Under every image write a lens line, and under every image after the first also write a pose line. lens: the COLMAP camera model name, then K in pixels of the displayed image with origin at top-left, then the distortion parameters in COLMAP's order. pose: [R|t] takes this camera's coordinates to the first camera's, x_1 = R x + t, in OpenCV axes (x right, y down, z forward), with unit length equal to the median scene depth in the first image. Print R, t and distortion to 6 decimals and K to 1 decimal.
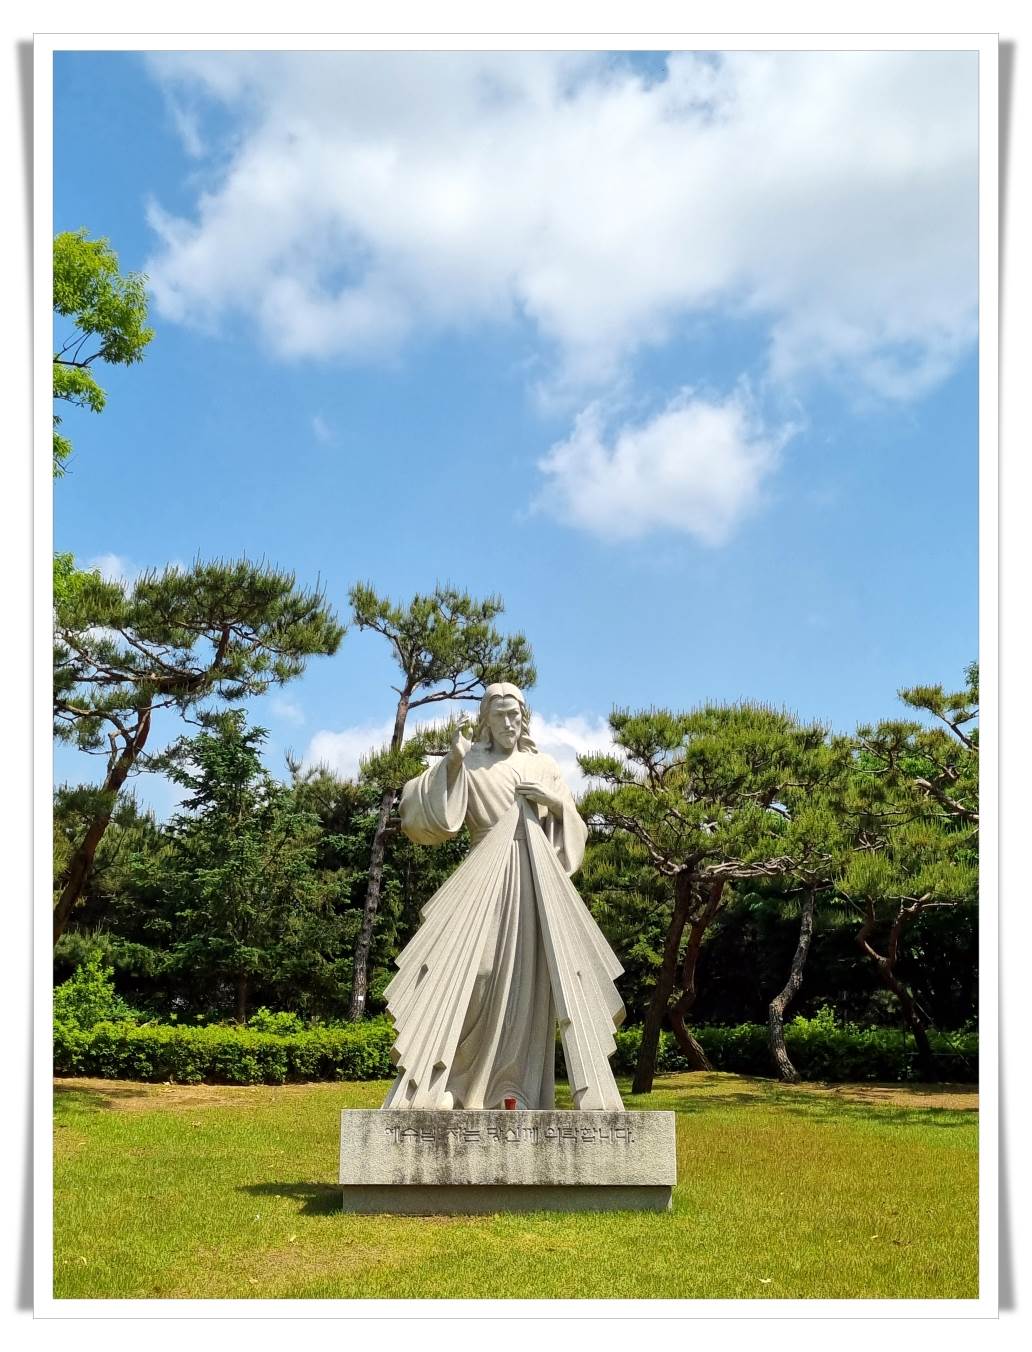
lens RADIAL K [[1455.2, 0, 516.0], [0, 1455.2, 676.0], [0, 0, 1]] dist [0.040197, -0.007448]
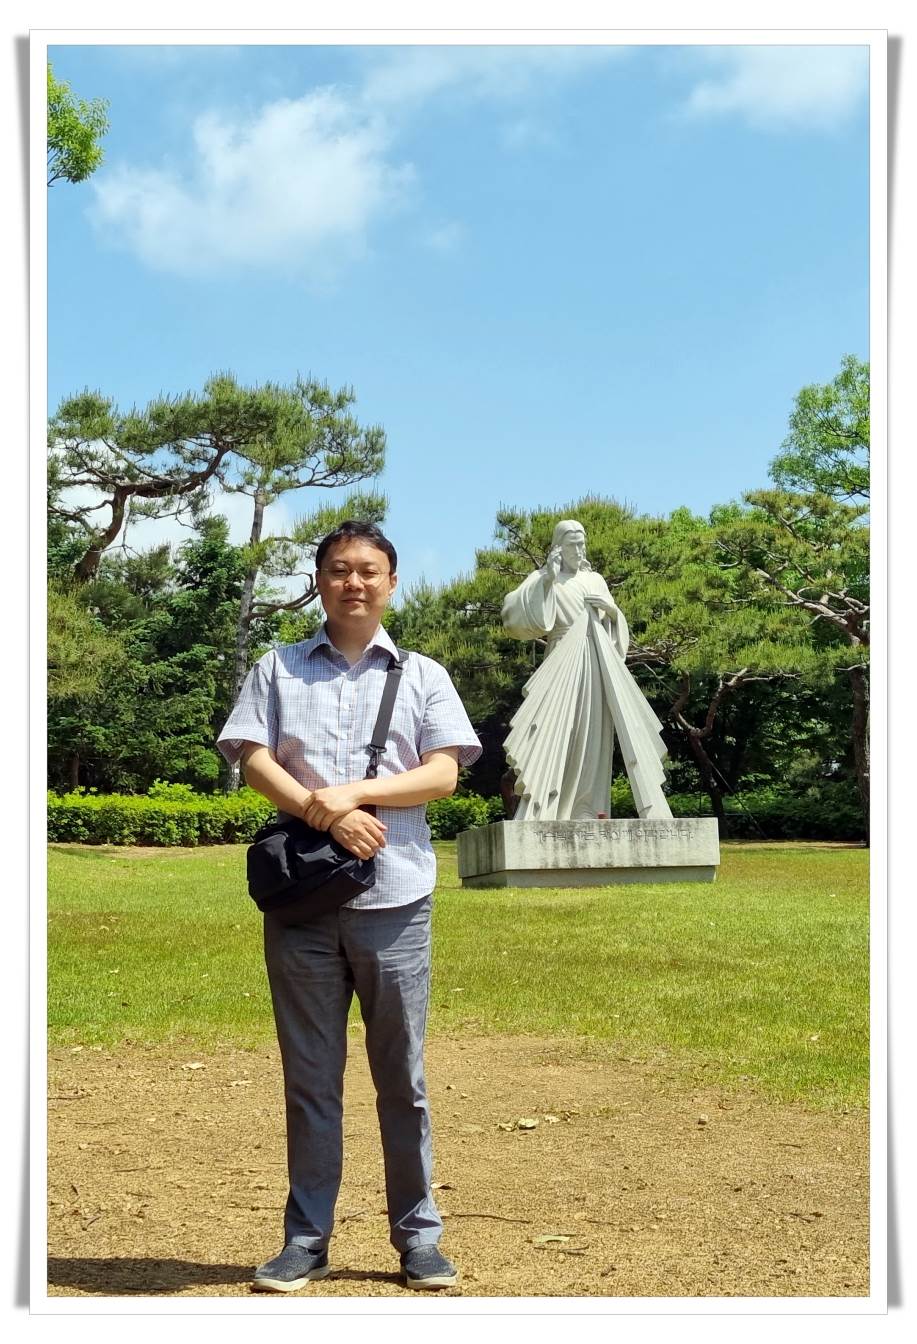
lens RADIAL K [[1725.8, 0, 458.6], [0, 1725.8, 566.2], [0, 0, 1]] dist [0.016333, 0.000268]
pose [[0.982748, 0.004543, 0.184894, -0.418684], [-0.020889, 0.996028, 0.086556, -0.092203], [-0.183766, -0.088925, 0.978939, -0.573738]]
